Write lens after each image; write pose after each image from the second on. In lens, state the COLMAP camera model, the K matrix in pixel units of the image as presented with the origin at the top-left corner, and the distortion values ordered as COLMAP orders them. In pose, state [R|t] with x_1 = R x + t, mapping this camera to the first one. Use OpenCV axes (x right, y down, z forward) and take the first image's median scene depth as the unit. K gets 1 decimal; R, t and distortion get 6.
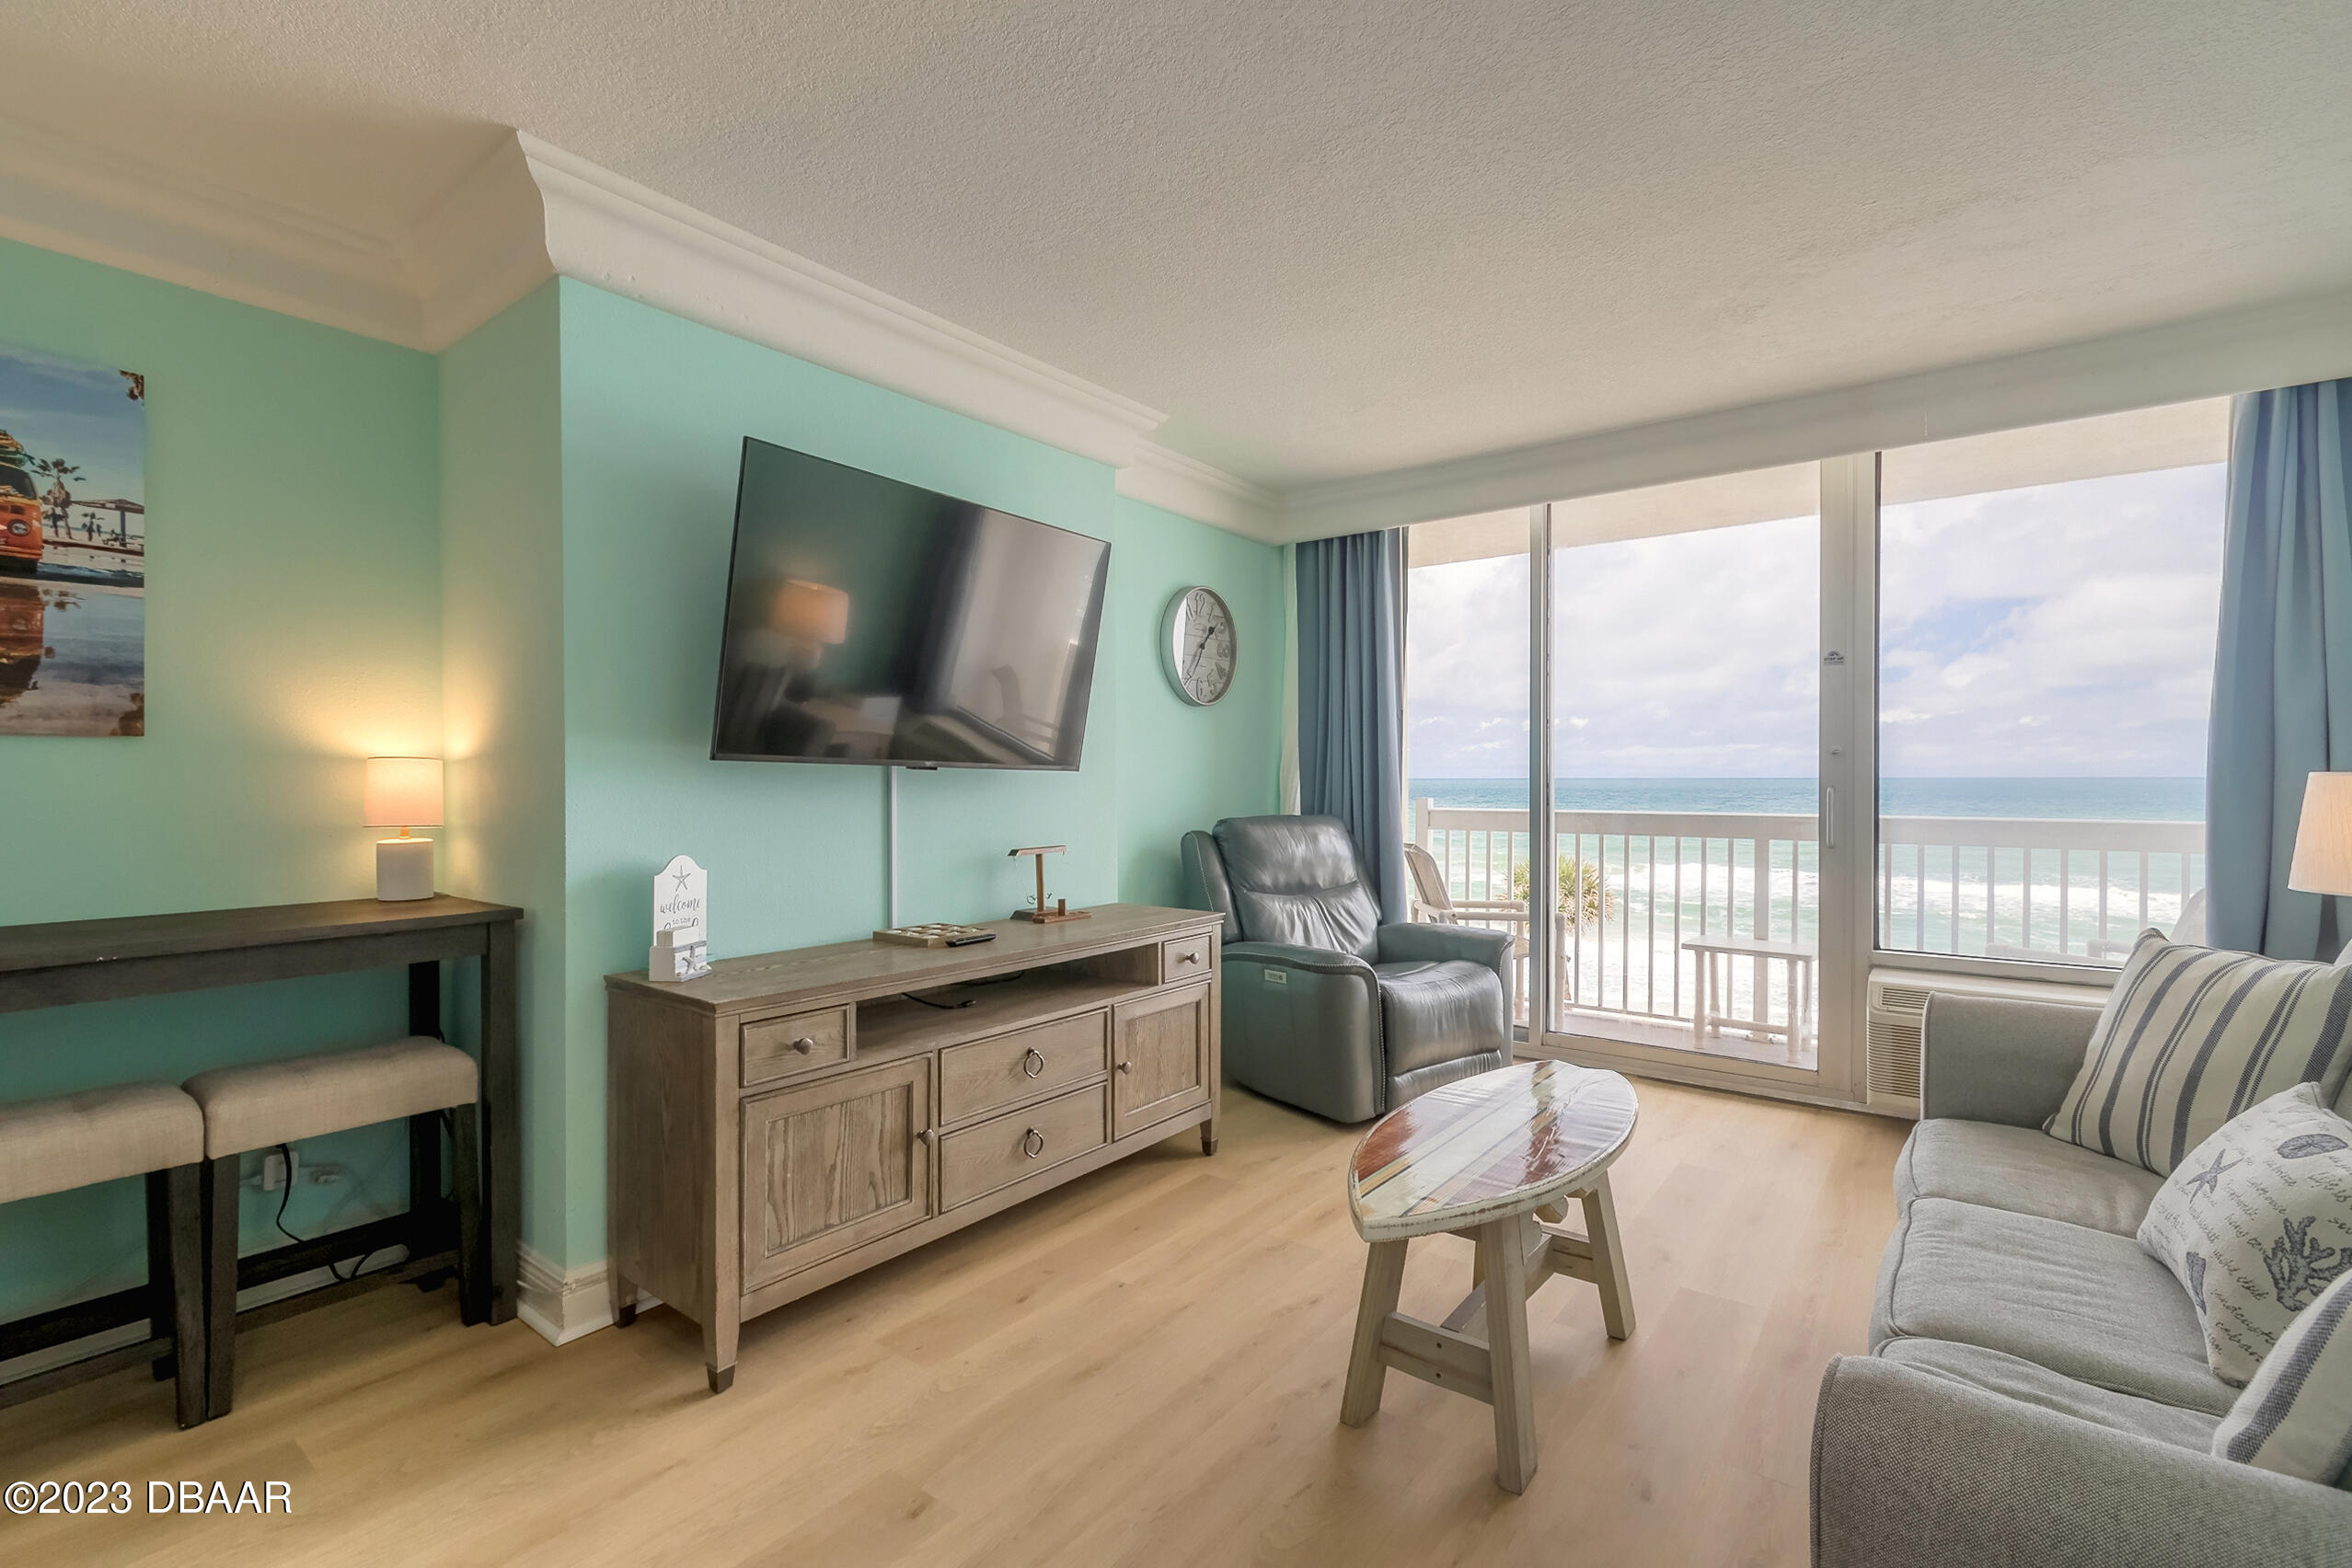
lens RADIAL K [[1064.0, 0, 1140.8], [0, 1064.0, 785.1], [0, 0, 1]] dist [0.015255, -0.008839]
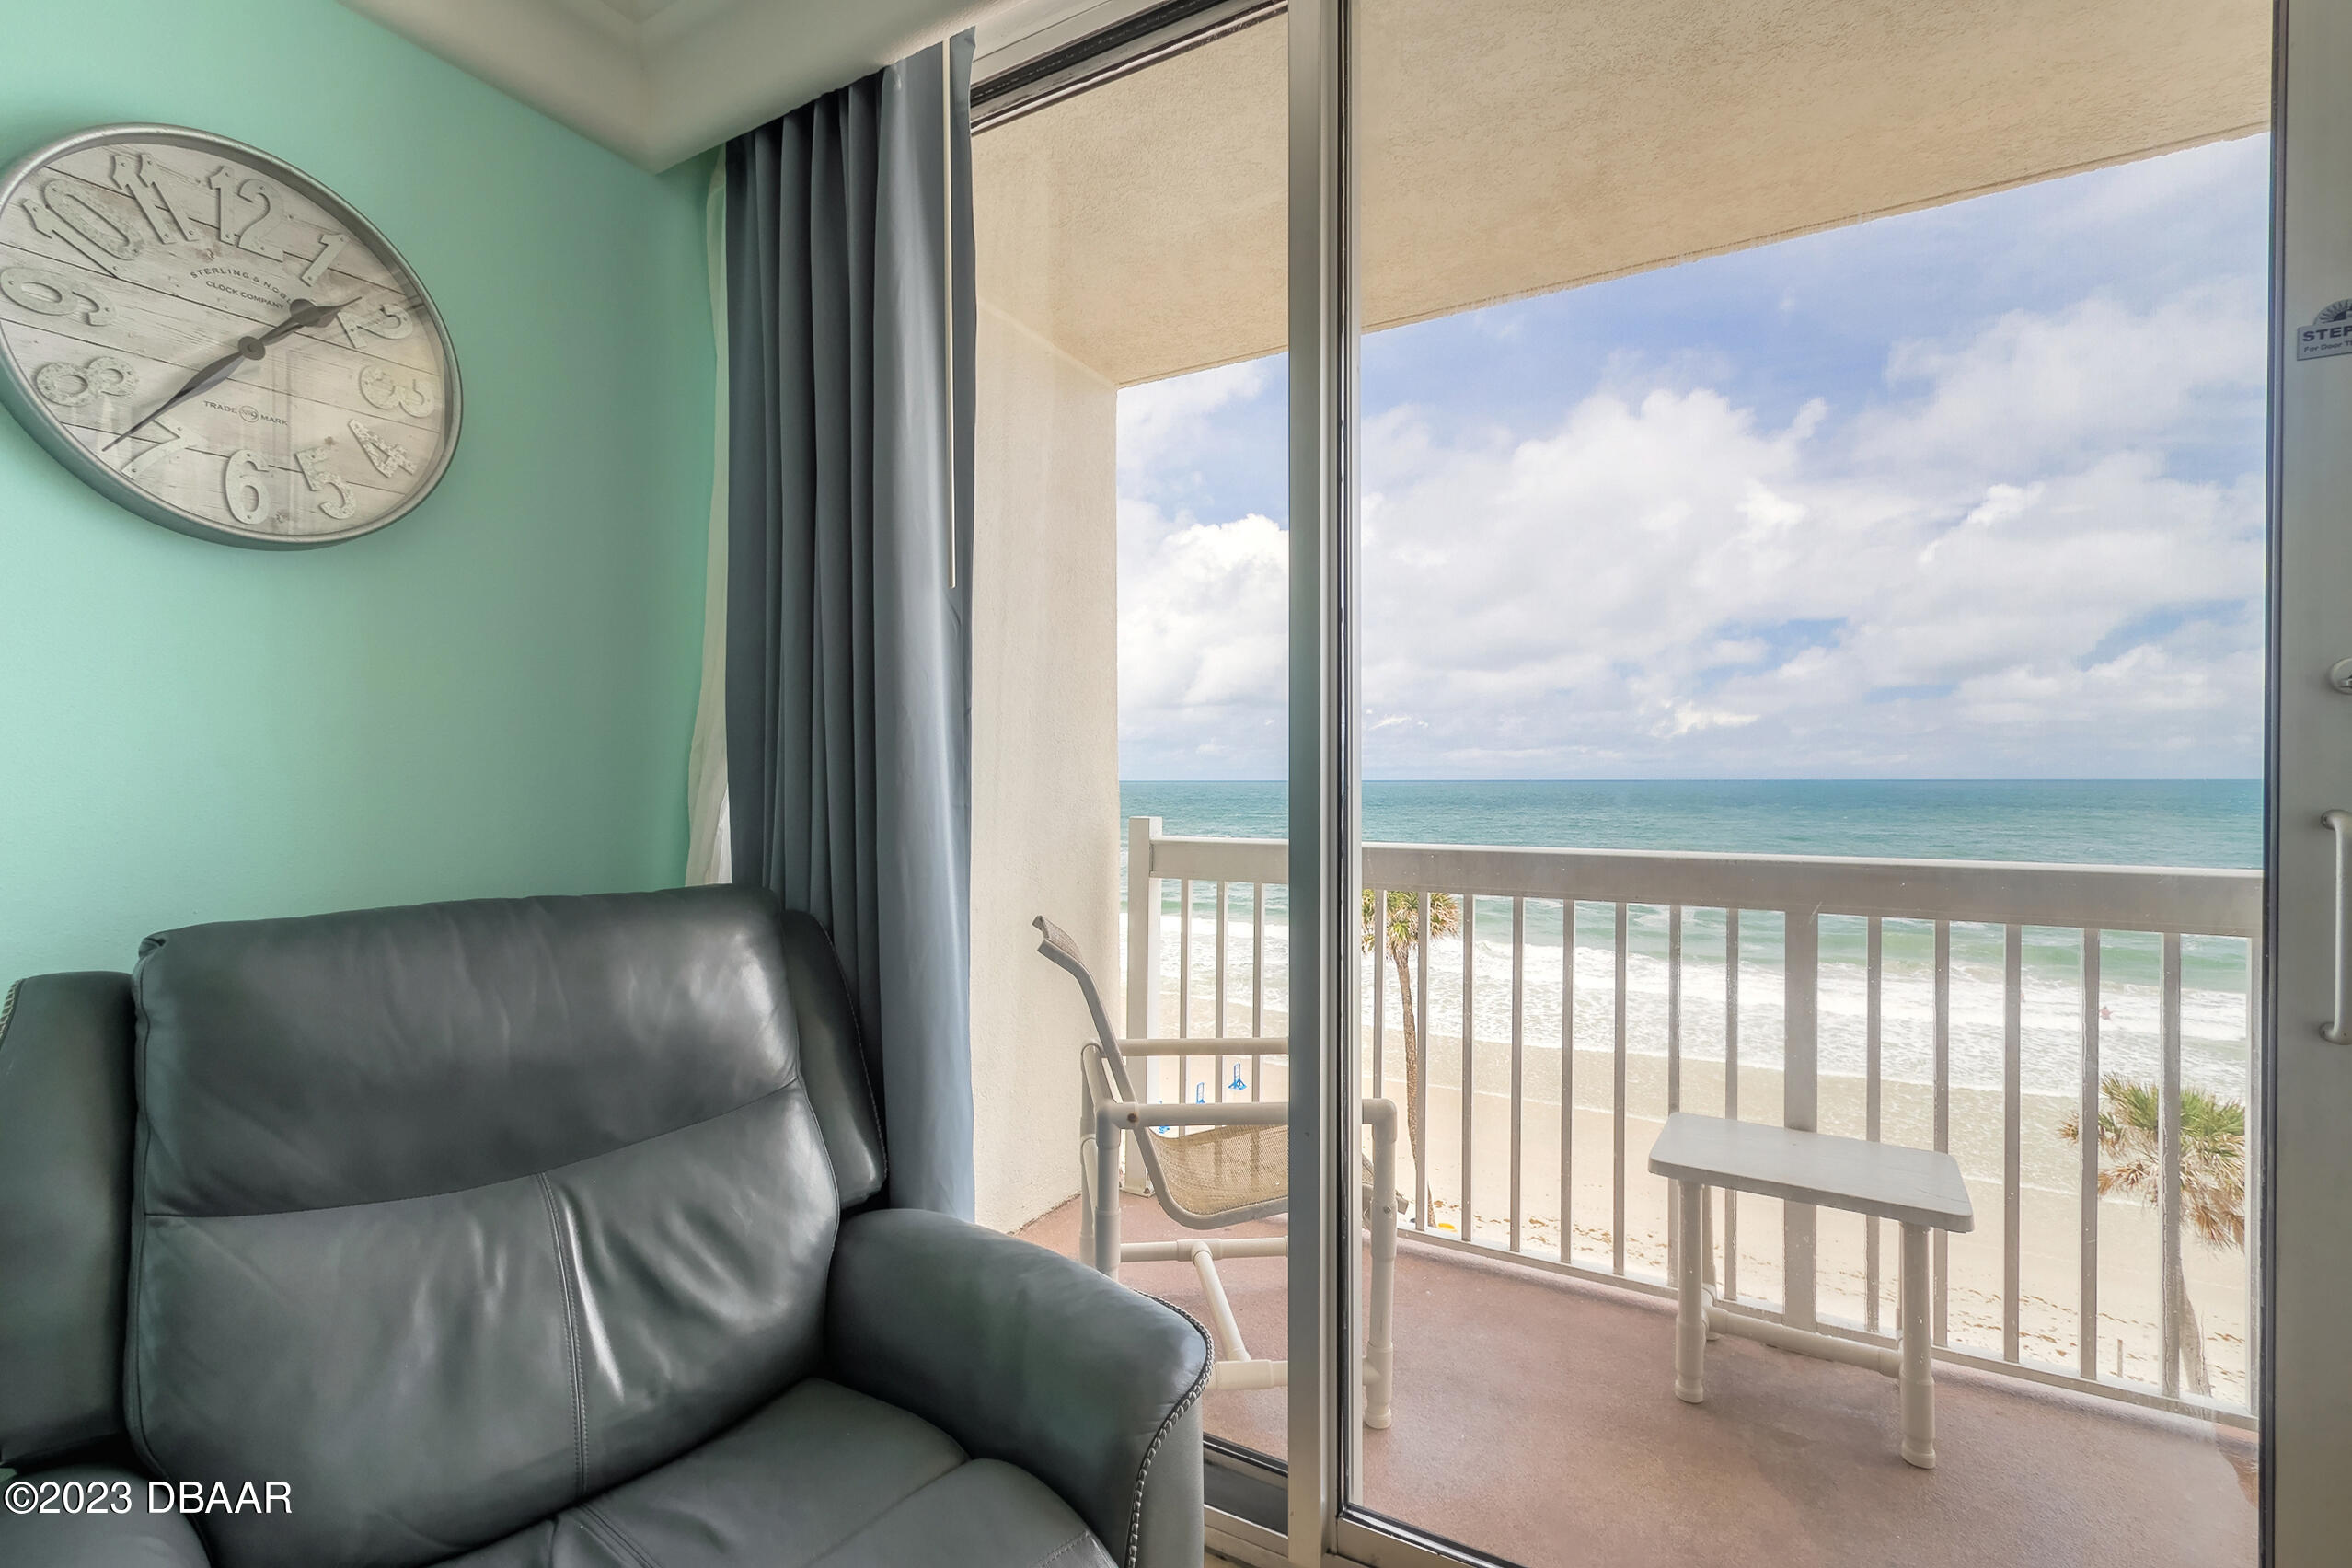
lens RADIAL K [[1058.9, 0, 1128.2], [0, 1058.9, 787.8], [0, 0, 1]] dist [0.000807, 0.000101]
pose [[0.993188, 0.002771, 0.116487, 0.339567], [-0.003323, 0.999984, 0.004542, -0.007542], [-0.116473, -0.004898, 0.993182, 0.825623]]
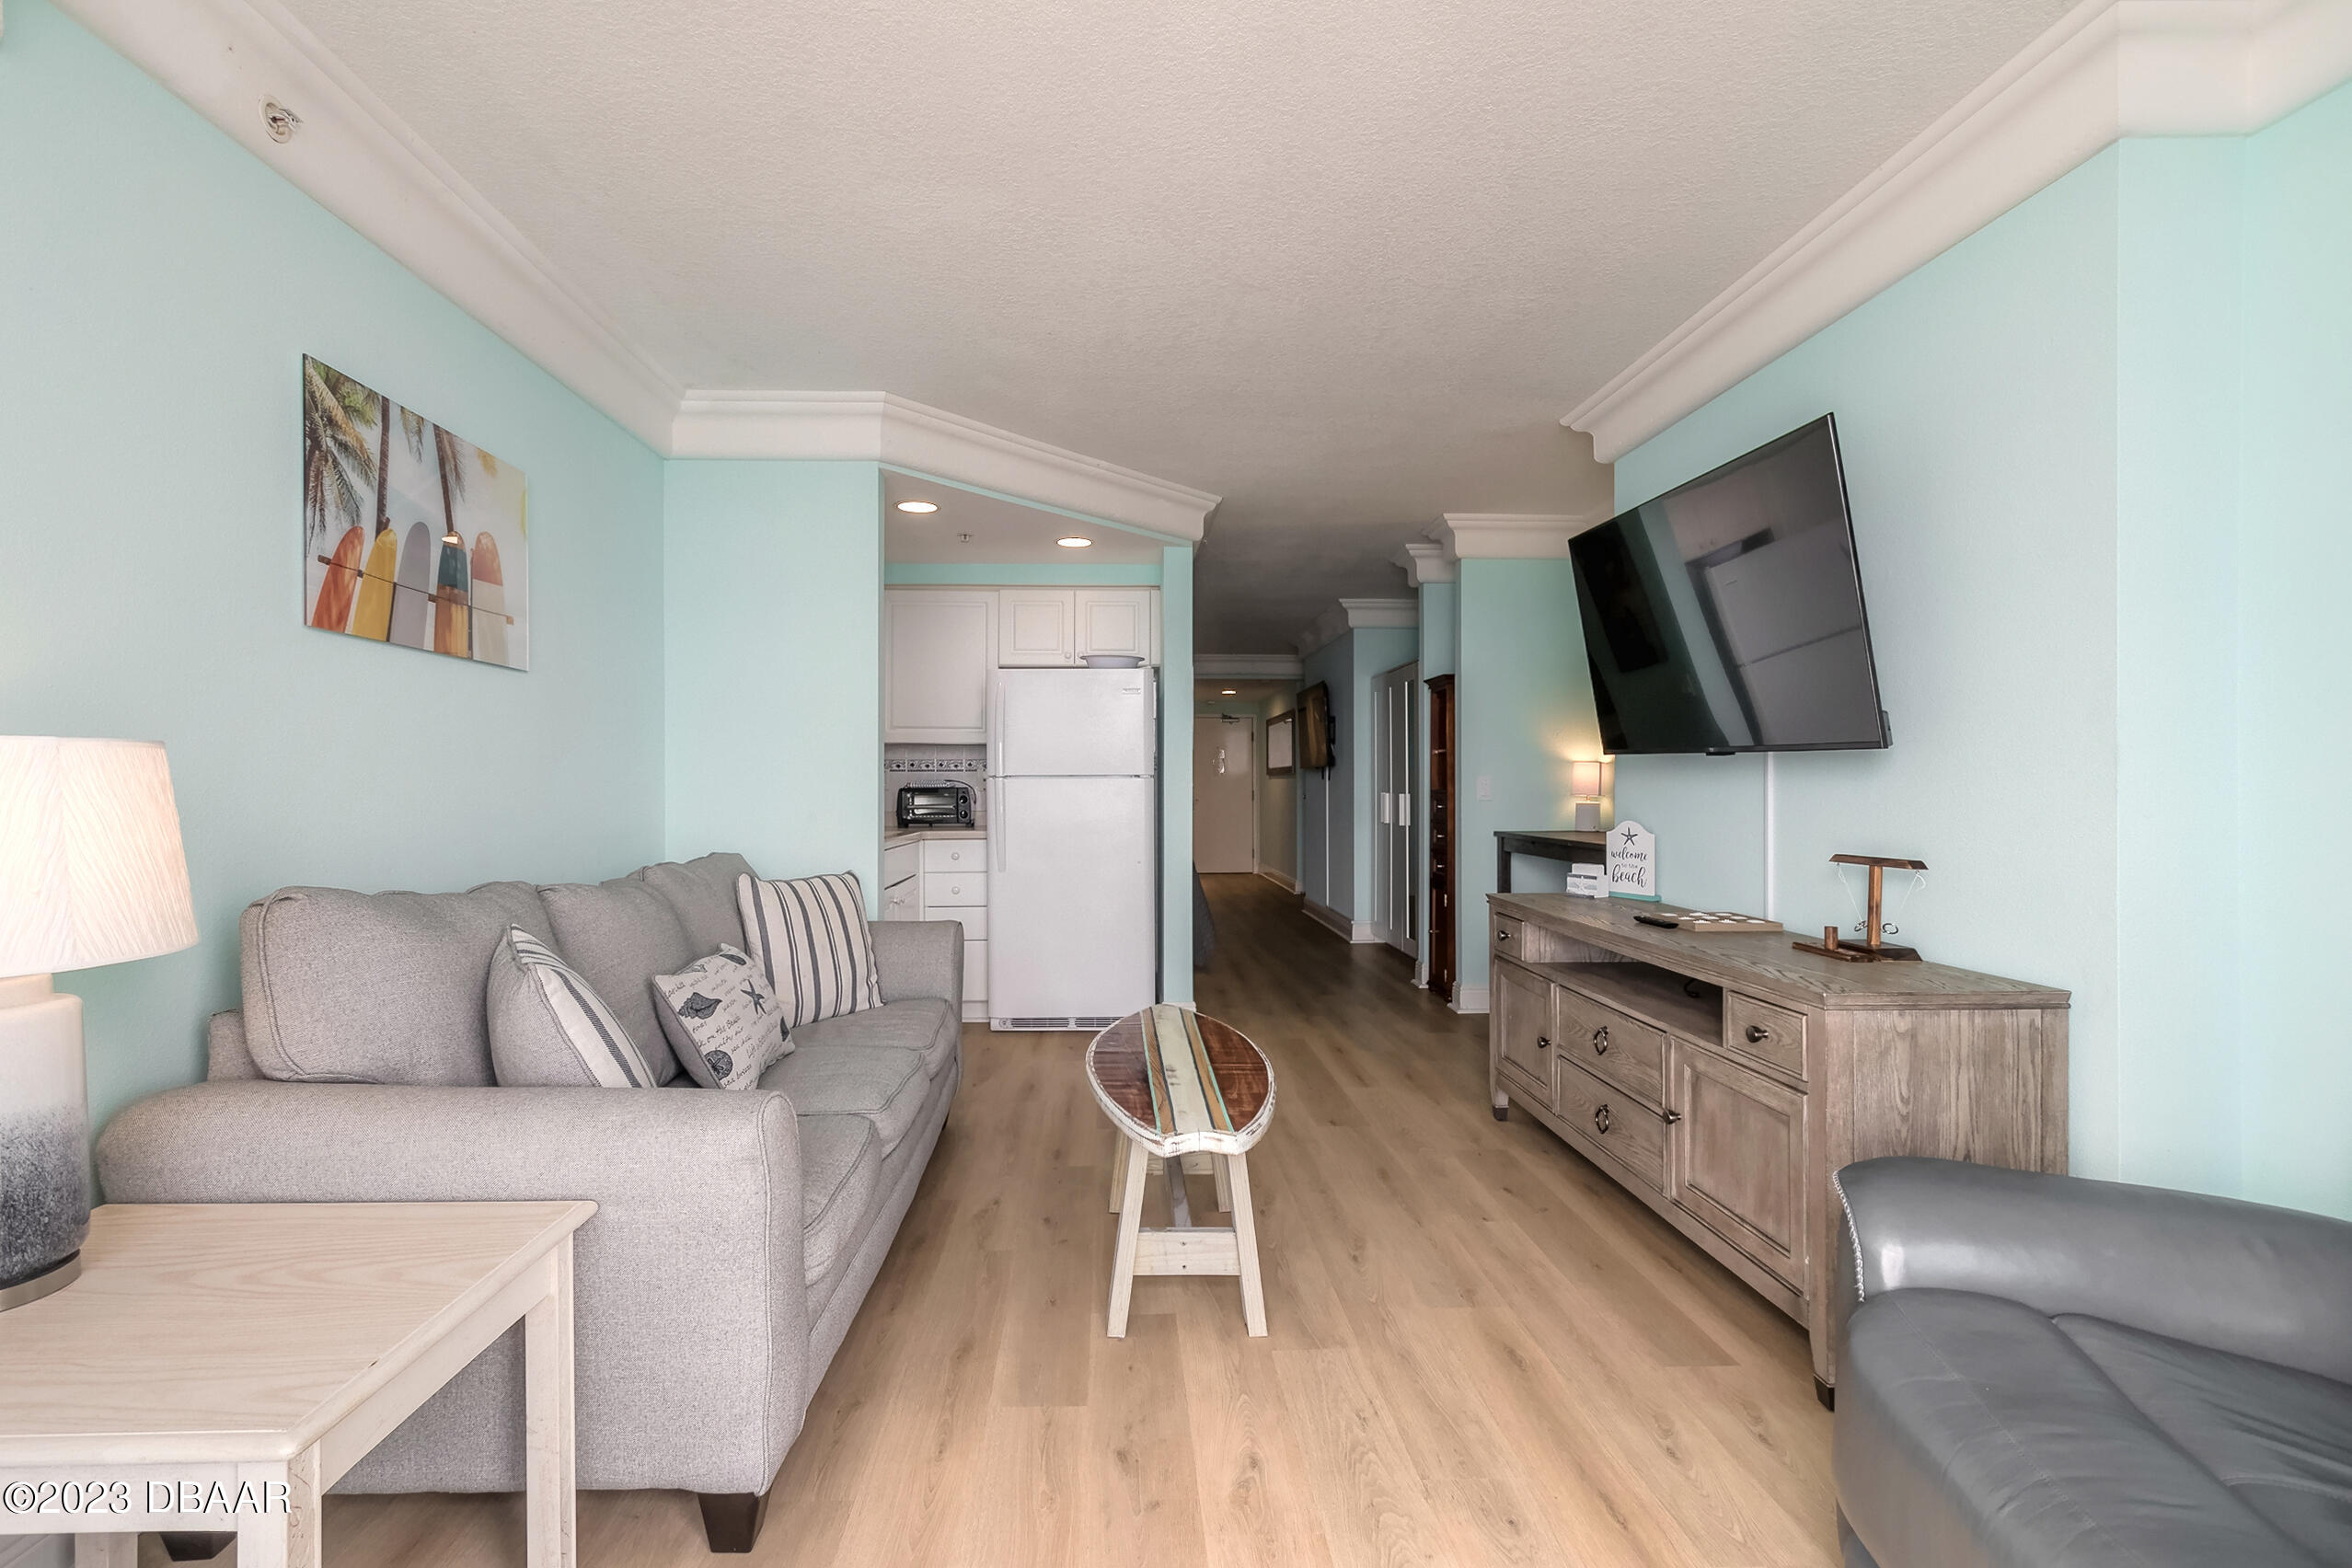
lens RADIAL K [[1064.0, 0, 1140.8], [0, 1064.0, 785.1], [0, 0, 1]] dist [0.015255, -0.008839]
pose [[-0.761430, 0.002798, -0.648241, 0.680043], [-0.002767, 0.999968, 0.007566, 0.005489], [0.648241, 0.007554, -0.761398, 1.122549]]
